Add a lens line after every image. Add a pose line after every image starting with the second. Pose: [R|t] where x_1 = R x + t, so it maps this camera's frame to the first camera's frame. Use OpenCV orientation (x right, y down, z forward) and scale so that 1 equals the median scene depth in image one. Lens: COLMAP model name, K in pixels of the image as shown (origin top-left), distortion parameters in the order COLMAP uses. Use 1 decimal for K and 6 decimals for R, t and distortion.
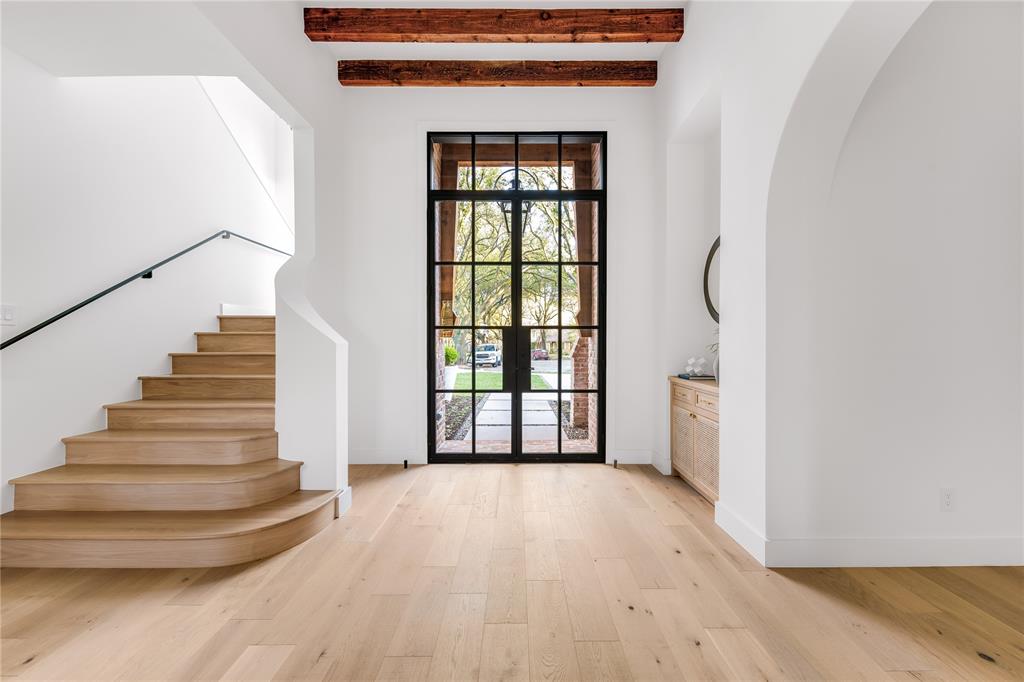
lens RADIAL K [[384.2, 0, 512.1], [0, 384.2, 344.3], [0, 0, 1]] dist [0.001907, -0.000002]
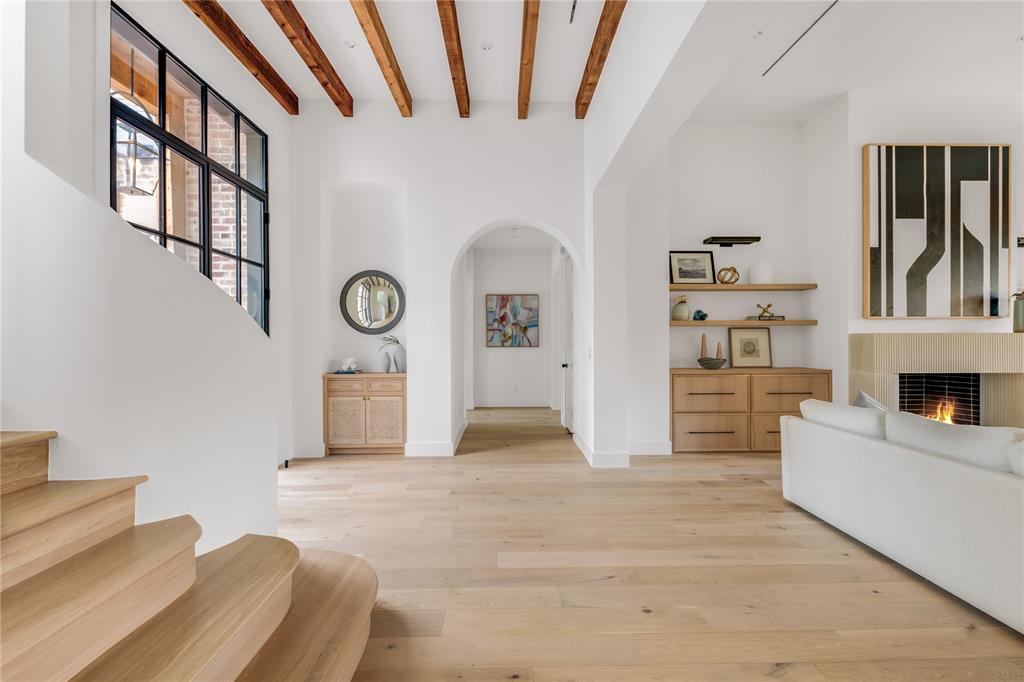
lens RADIAL K [[446.6, 0, 512.7], [0, 446.6, 341.6], [0, 0, 1]] dist [-0.000558, -0.000045]
pose [[-0.018657, 0.001035, 0.999825, -1.109903], [0.006847, 0.999976, -0.000908, -0.016207], [-0.999803, 0.006829, -0.018663, 0.468554]]
